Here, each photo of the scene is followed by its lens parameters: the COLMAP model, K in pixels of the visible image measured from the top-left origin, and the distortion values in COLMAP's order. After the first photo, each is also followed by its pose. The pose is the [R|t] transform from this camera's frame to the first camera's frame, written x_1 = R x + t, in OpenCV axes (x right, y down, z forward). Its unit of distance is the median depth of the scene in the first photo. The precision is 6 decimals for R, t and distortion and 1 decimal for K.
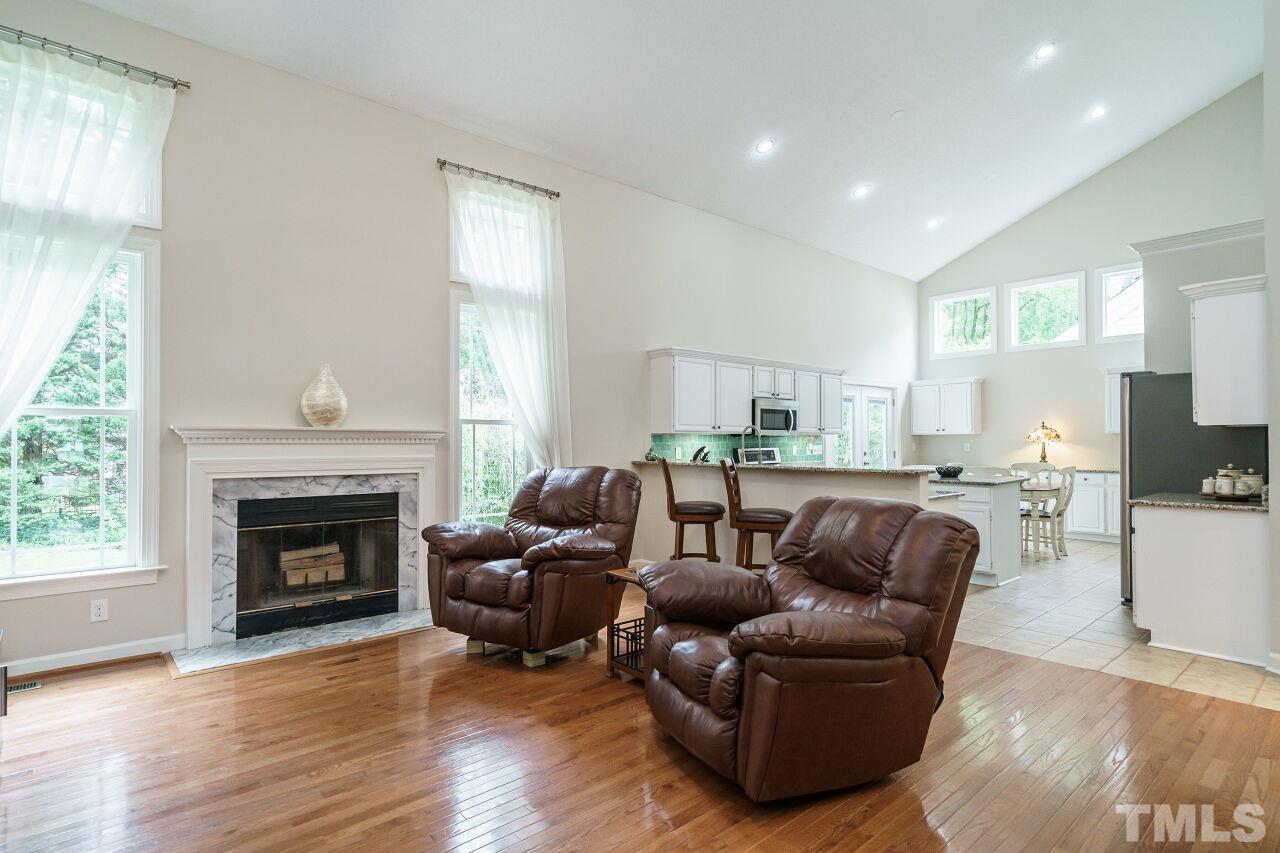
lens RADIAL K [[673.5, 0, 646.4], [0, 673.5, 425.3], [0, 0, 1]] dist [0.003094, 0.000696]
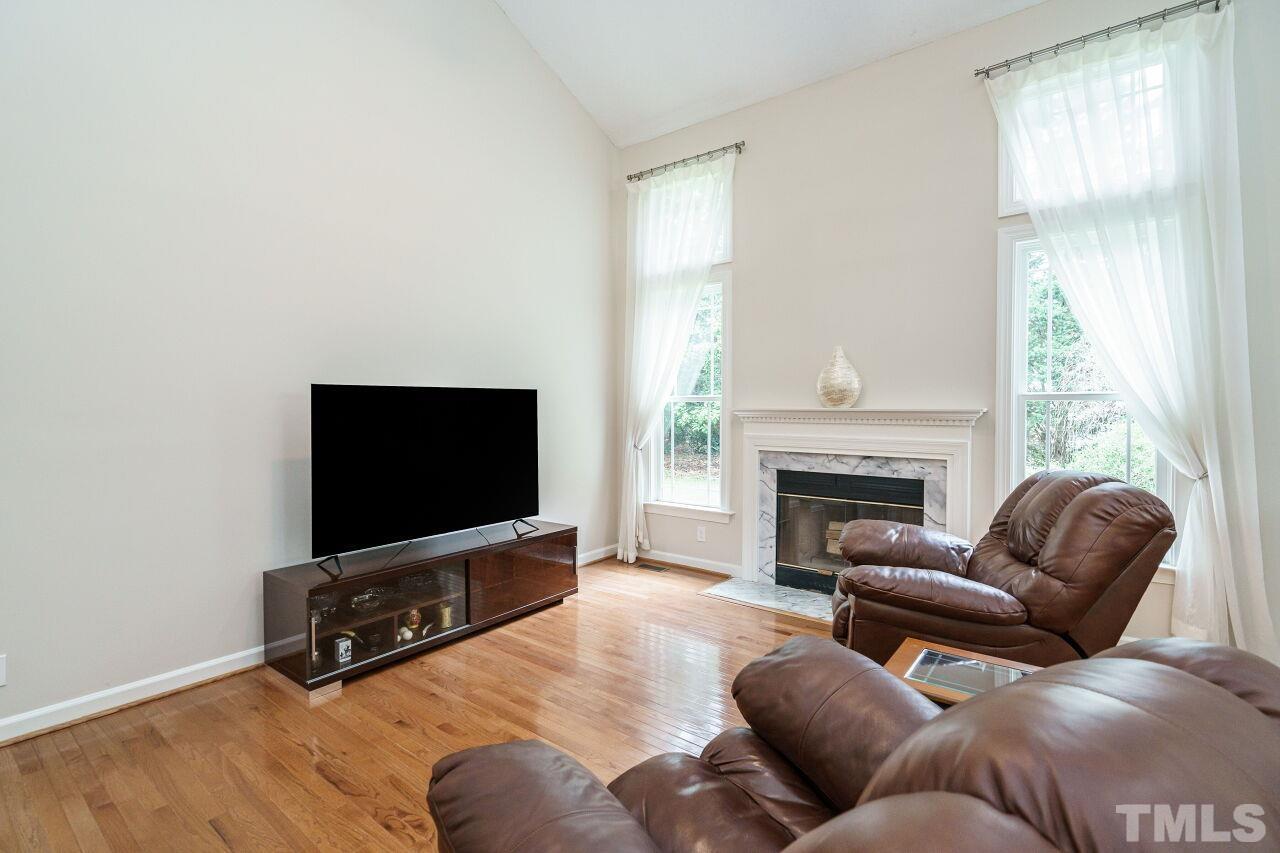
lens RADIAL K [[601.6, 0, 615.2], [0, 601.6, 407.5], [0, 0, 1]] dist [0.002785, -0.000683]
pose [[0.153715, 0.003221, -0.988110, 0.304233], [0.027608, 0.999590, 0.007554, -0.011289], [0.987729, -0.028441, 0.153564, 0.413159]]
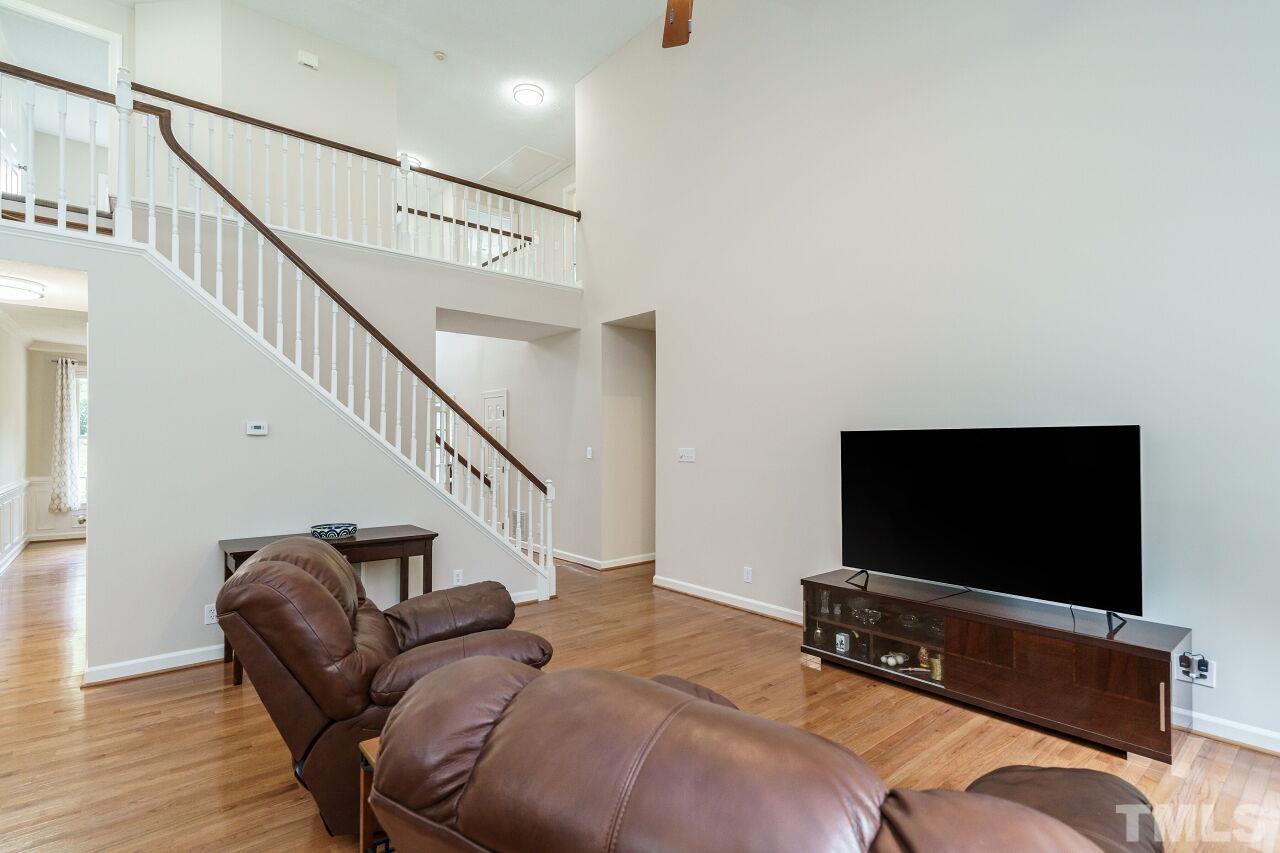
lens RADIAL K [[601.6, 0, 636.3], [0, 601.6, 435.5], [0, 0, 1]] dist [0.002785, -0.000683]
pose [[-0.999218, 0.004503, 0.039281, -0.083630], [0.003151, 0.999403, -0.034400, -0.002121], [-0.039412, -0.034249, -0.998636, 0.956853]]
